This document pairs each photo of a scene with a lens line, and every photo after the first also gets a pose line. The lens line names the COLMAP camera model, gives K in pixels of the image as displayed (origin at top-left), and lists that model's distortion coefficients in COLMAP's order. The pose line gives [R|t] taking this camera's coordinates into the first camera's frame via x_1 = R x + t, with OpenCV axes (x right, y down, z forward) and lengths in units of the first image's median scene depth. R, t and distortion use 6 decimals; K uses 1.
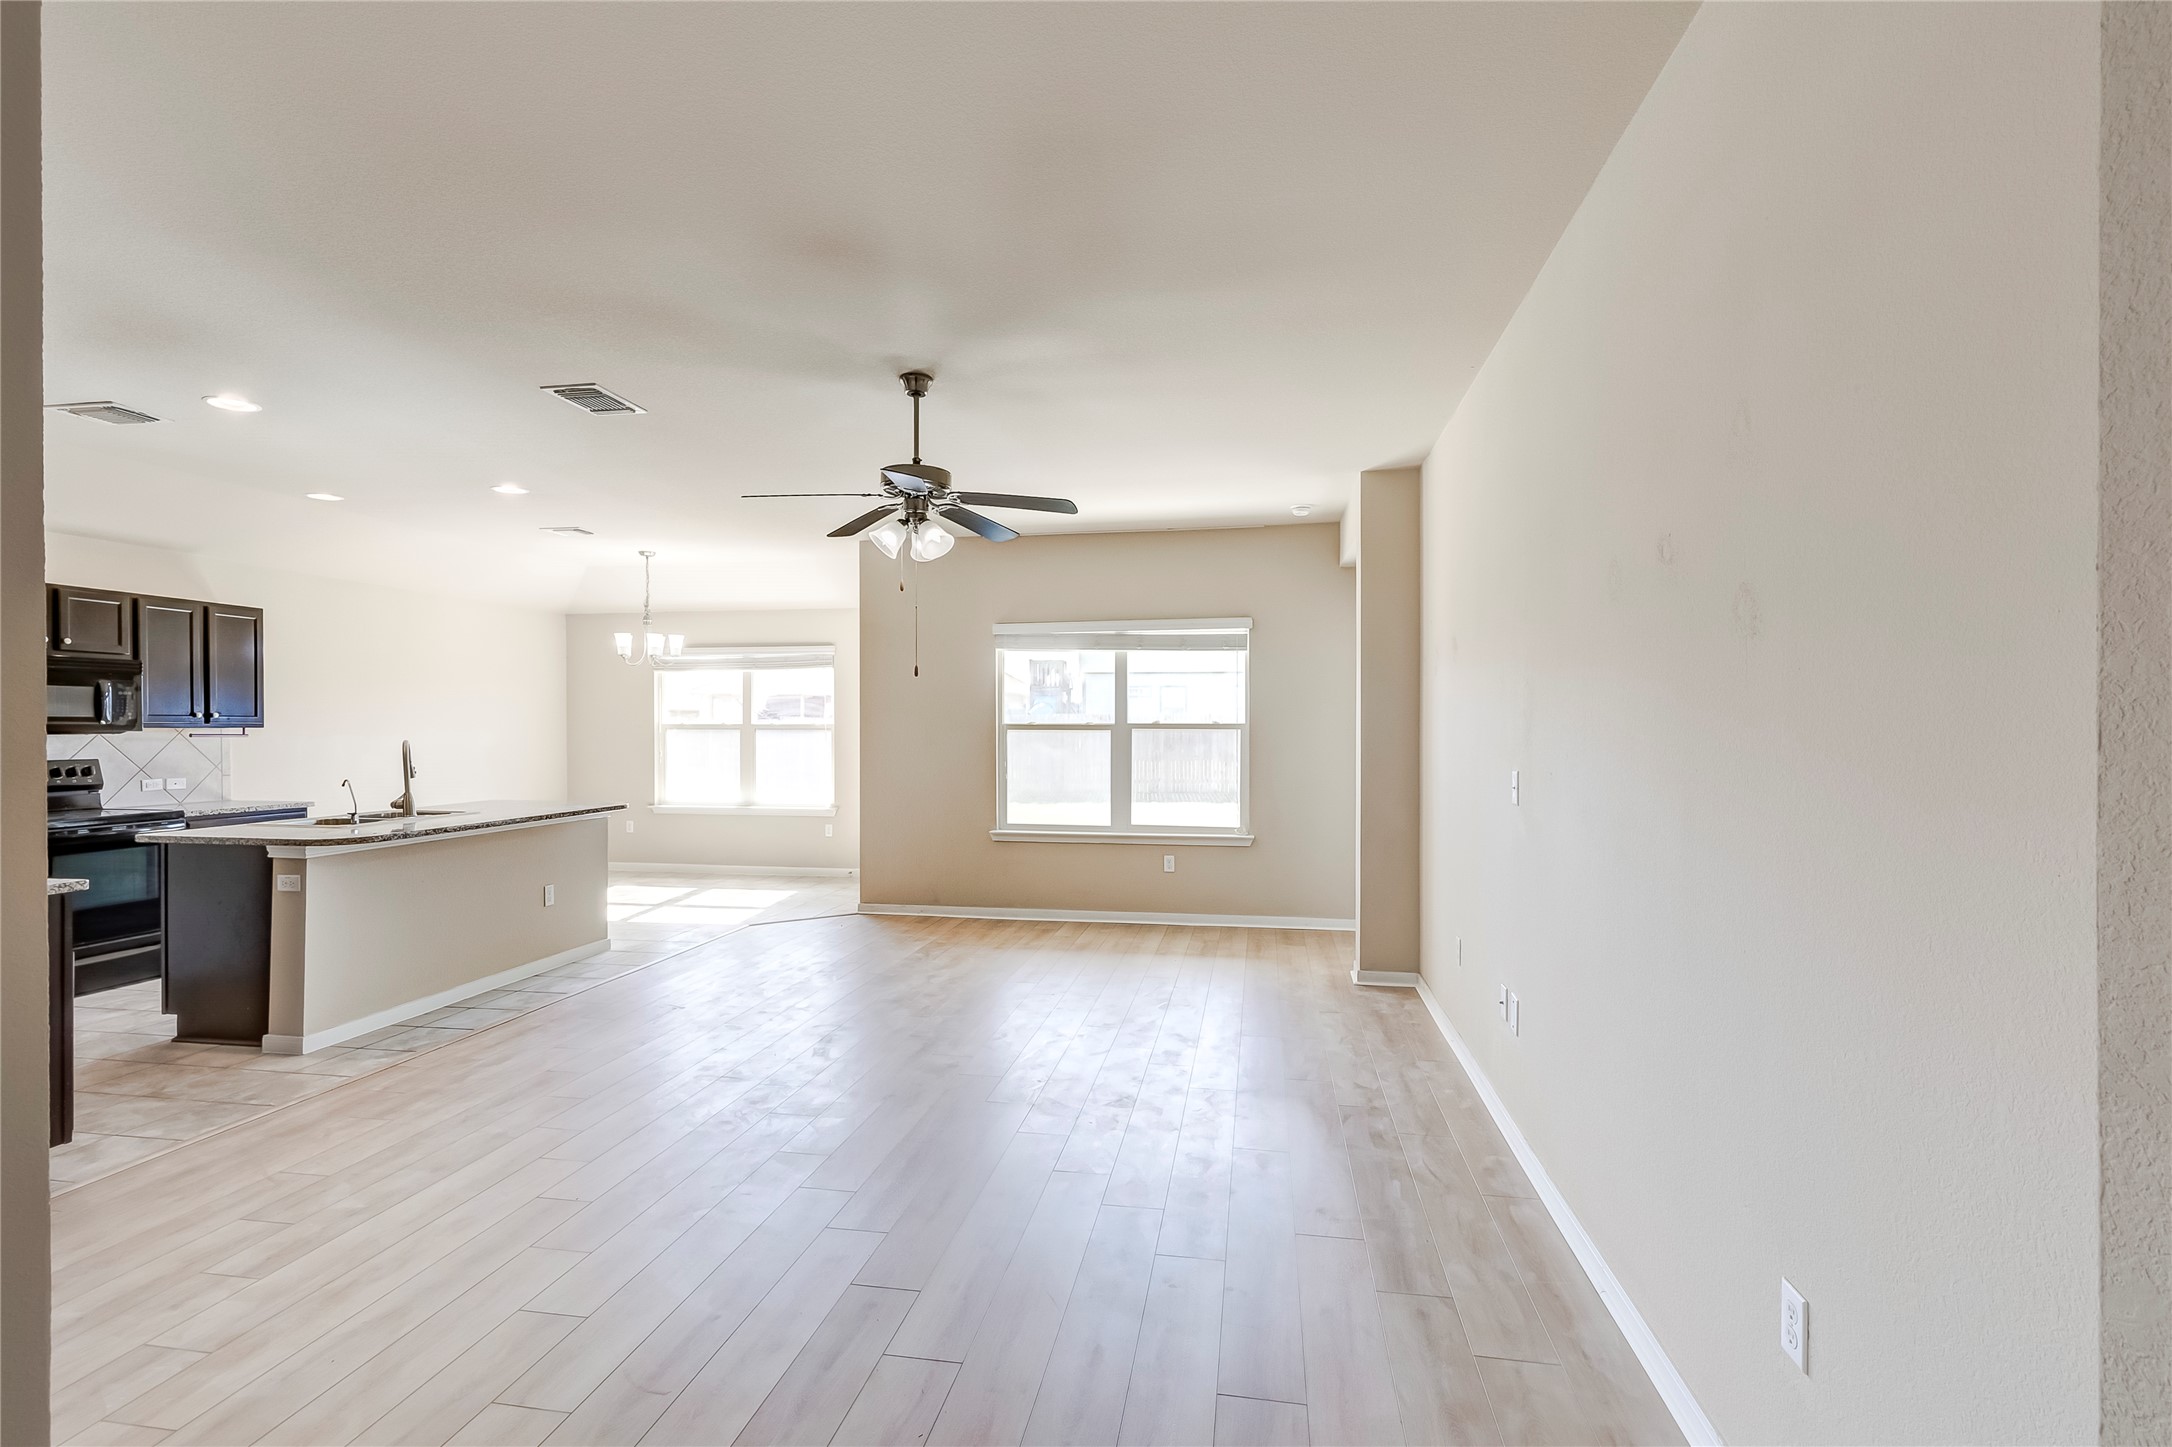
lens RADIAL K [[1001.5, 0, 1086.0], [0, 1001.5, 723.5], [0, 0, 1]] dist [0.003382, 0.000429]
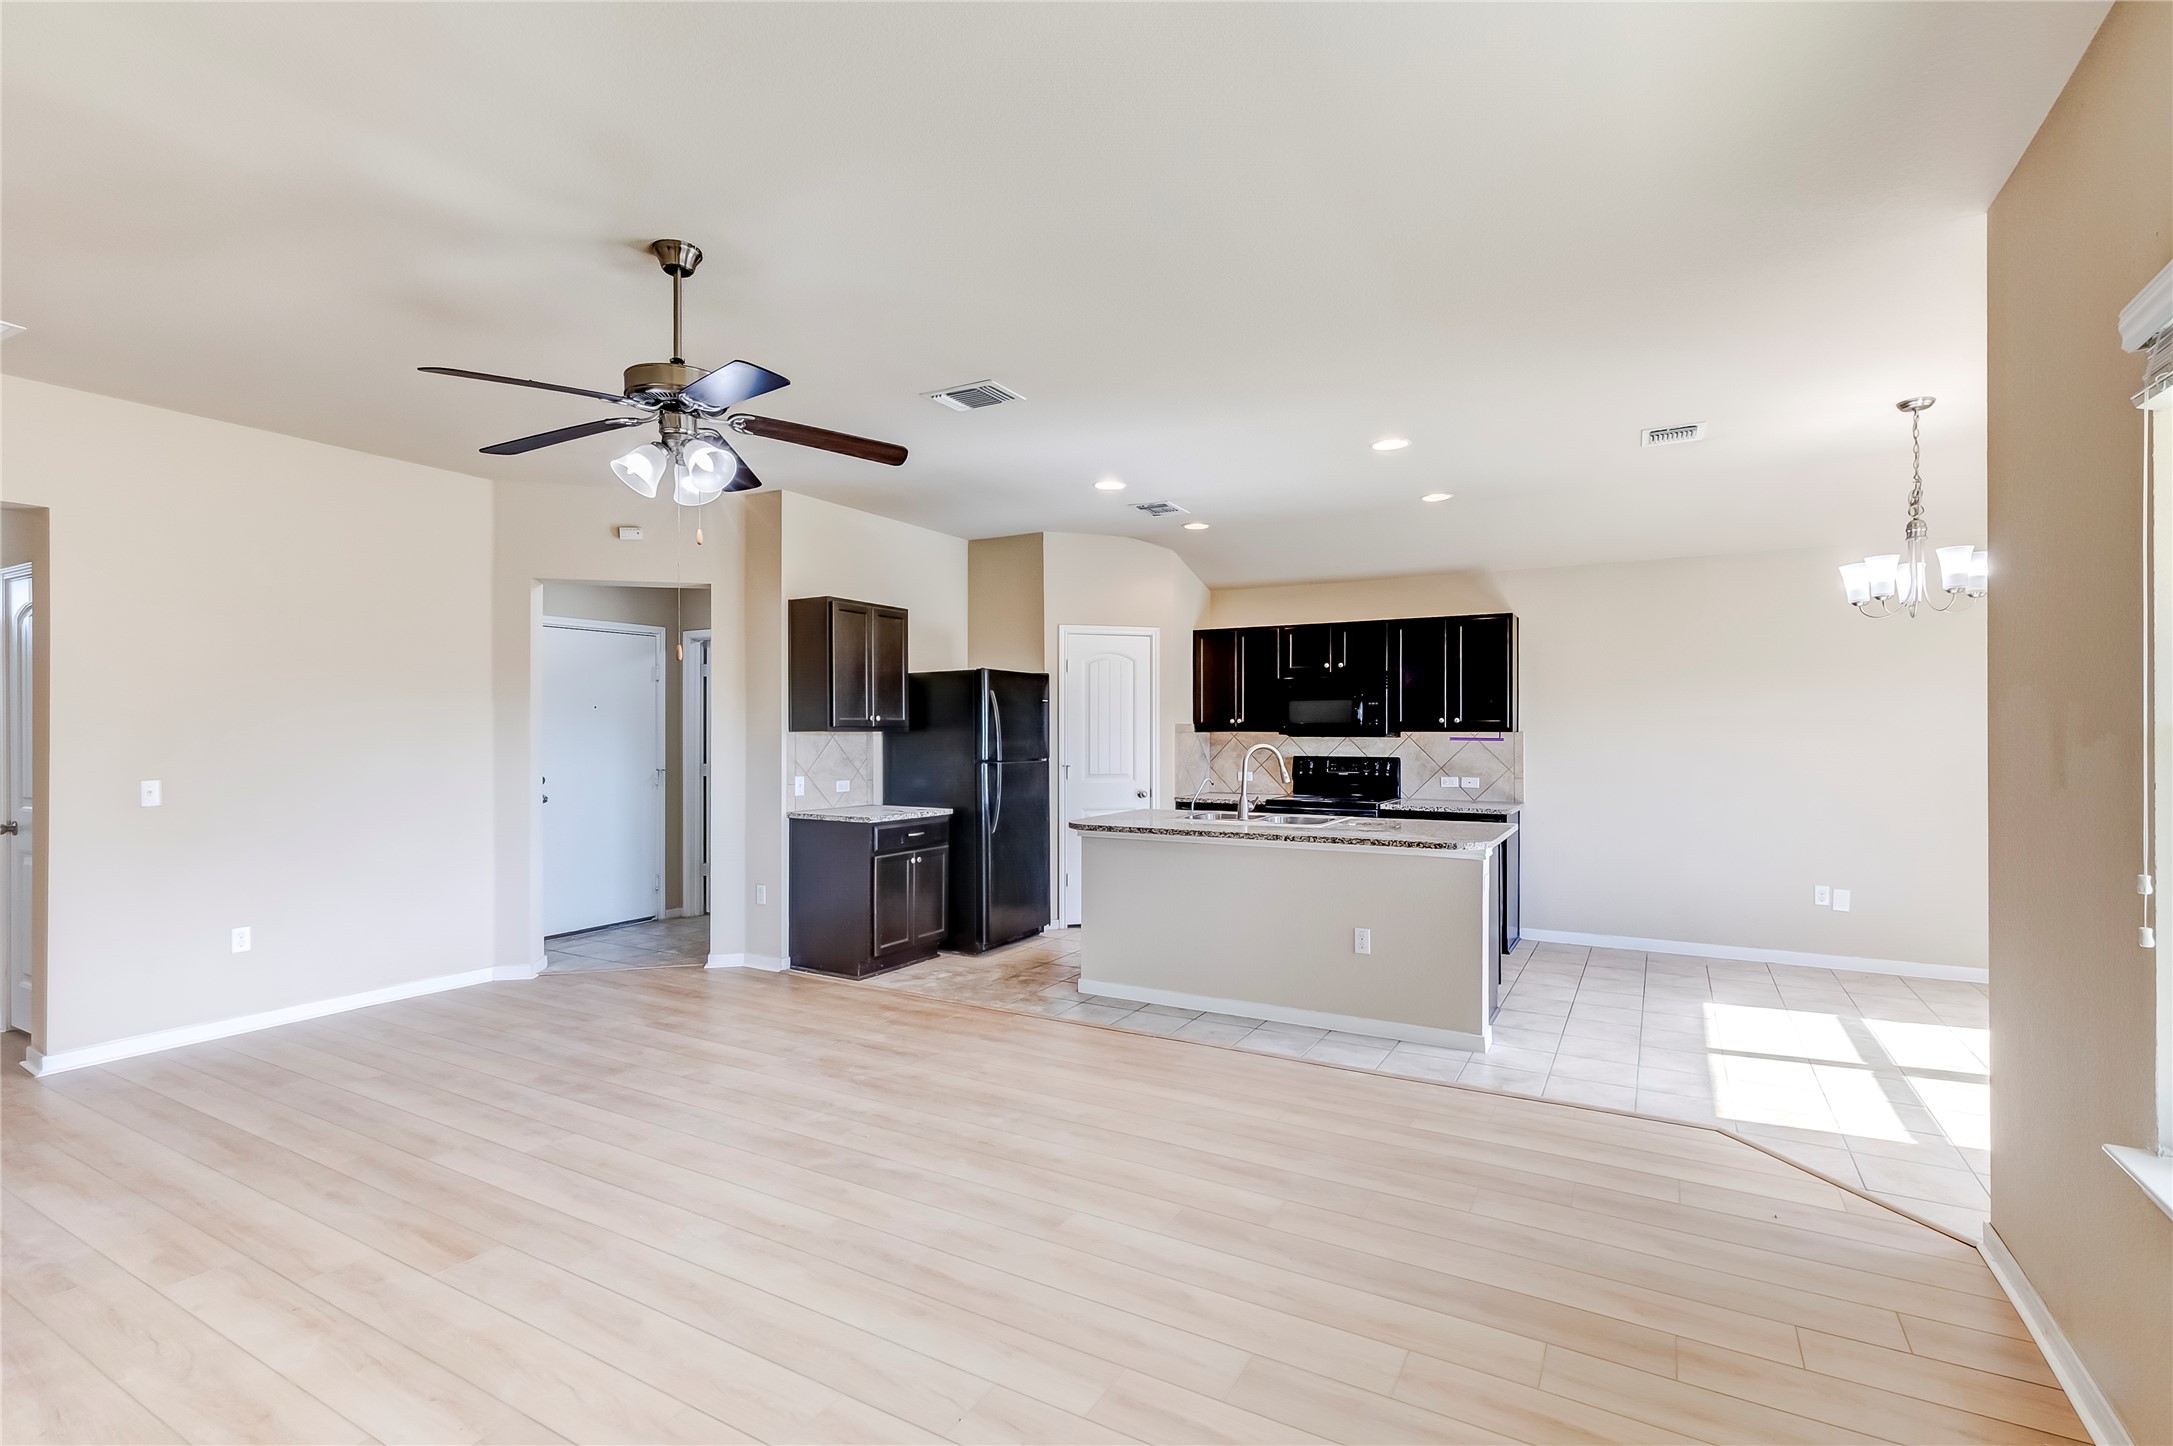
lens RADIAL K [[992.6, 0, 1098.5], [0, 992.6, 729.9], [0, 0, 1]] dist [0.003586, -0.000177]
pose [[-0.335226, -0.001956, -0.942136, 0.232879], [0.003614, 0.999988, -0.003362, 0.003887], [0.942131, -0.004532, -0.335215, 0.881363]]
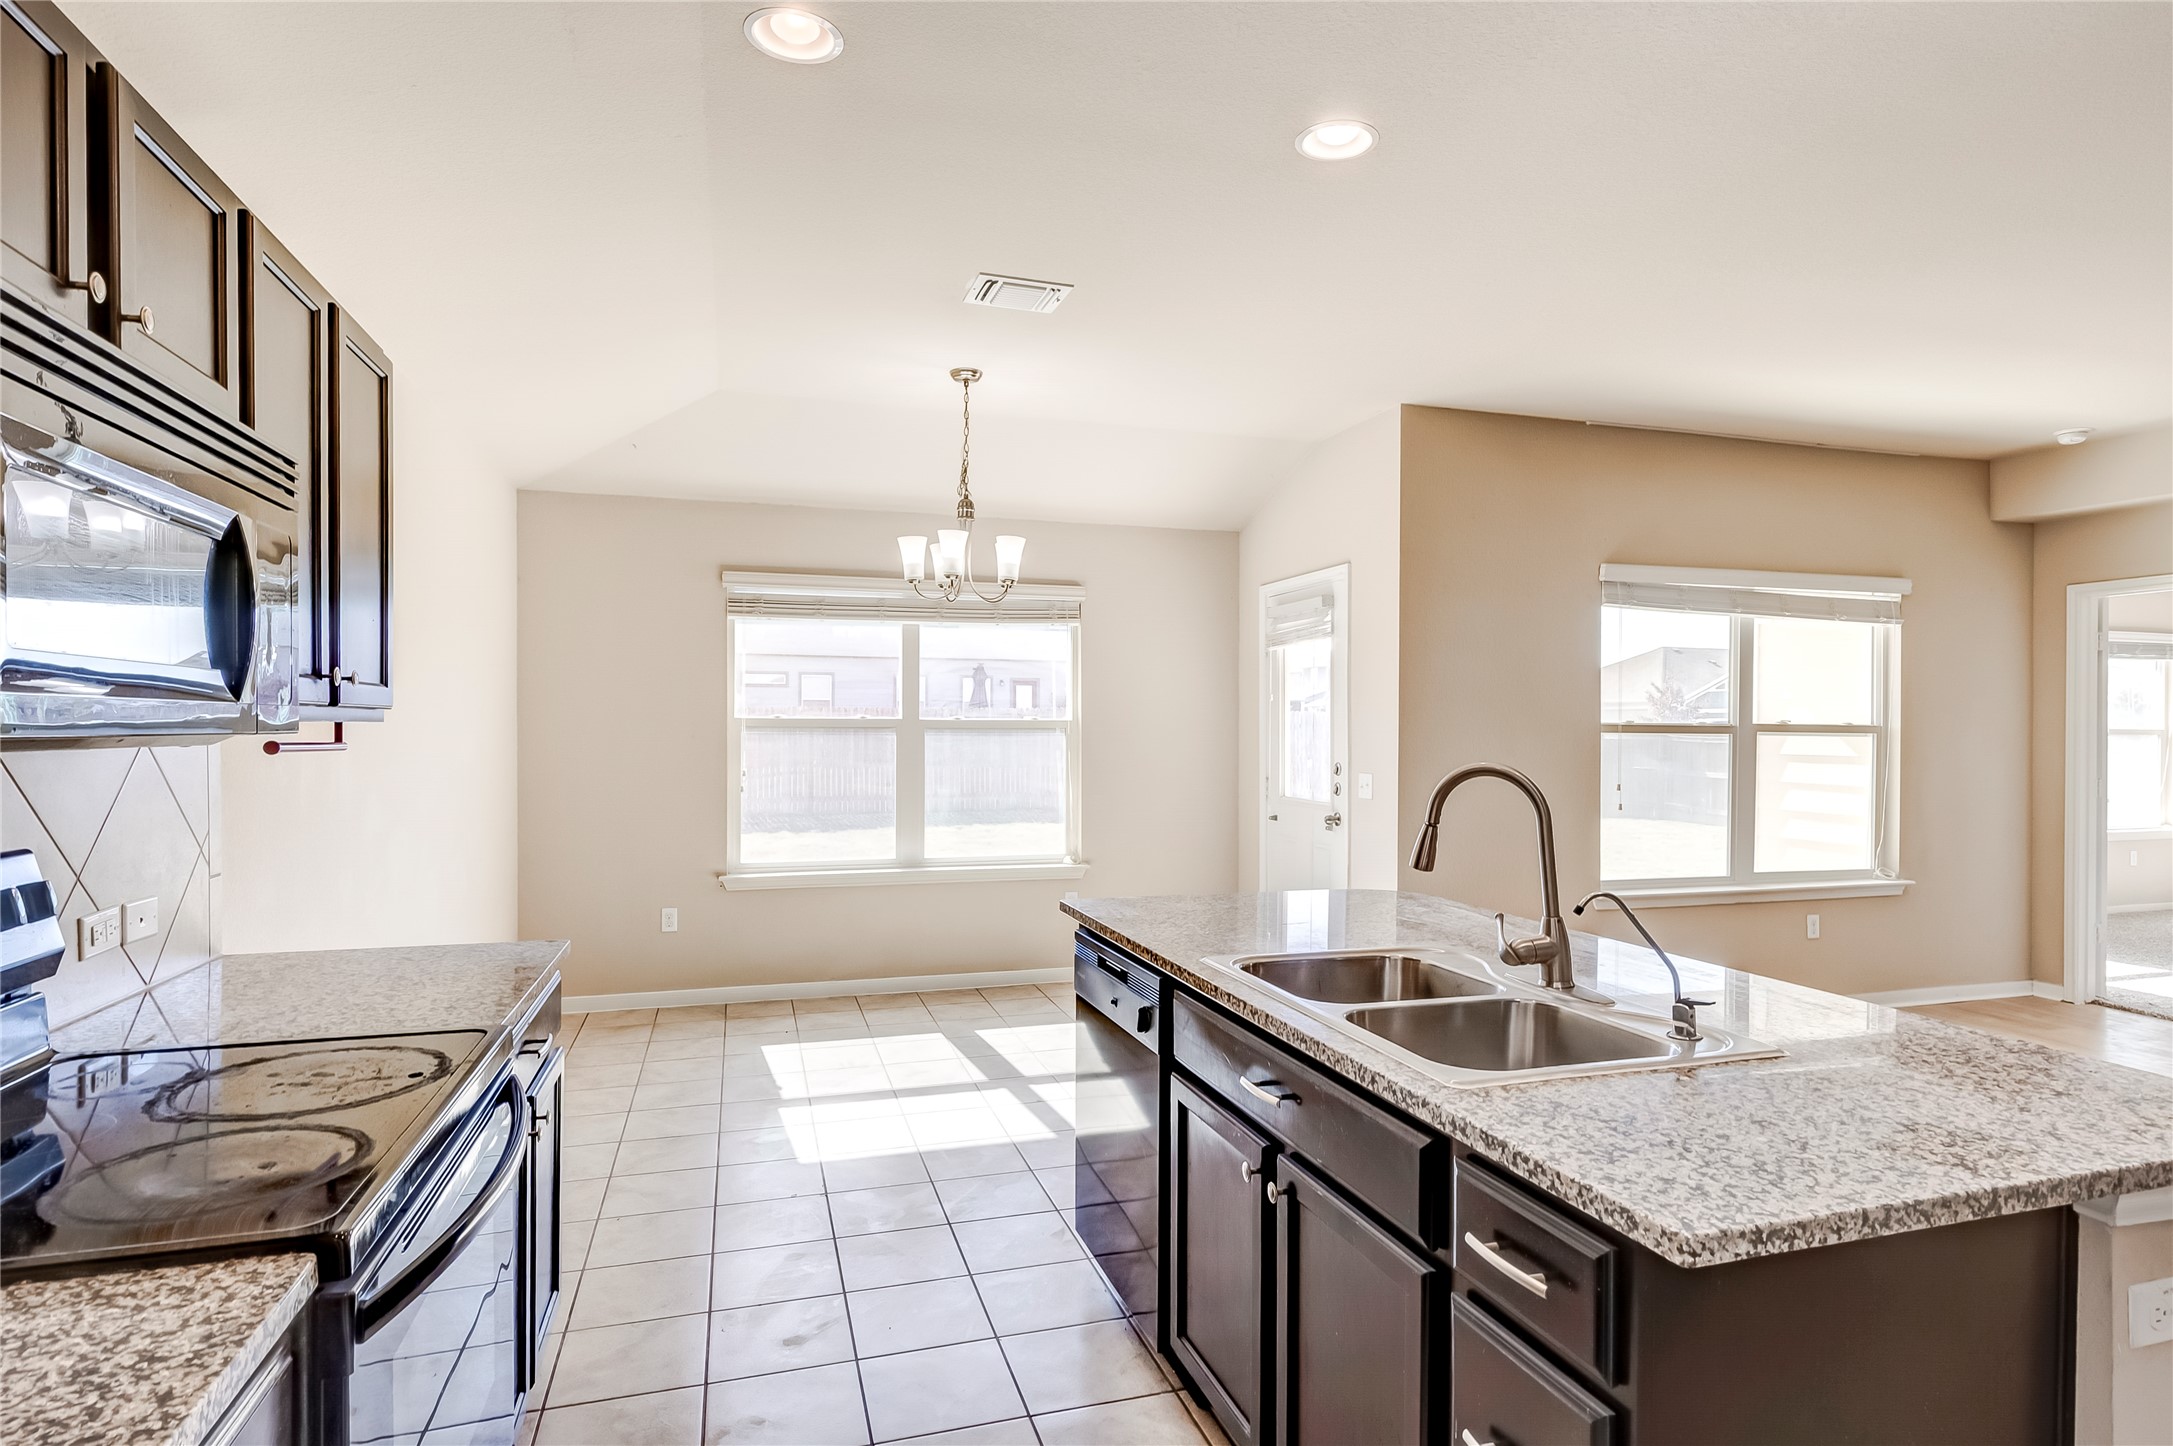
lens RADIAL K [[1149.8, 0, 1092.4], [0, 1149.8, 729.7], [0, 0, 1]] dist [-0.000913, -0.000240]
pose [[0.889714, 0.003115, 0.456507, -0.735313], [-0.006644, 0.999959, 0.006126, 0.002132], [-0.456470, -0.008483, 0.889698, 0.529758]]
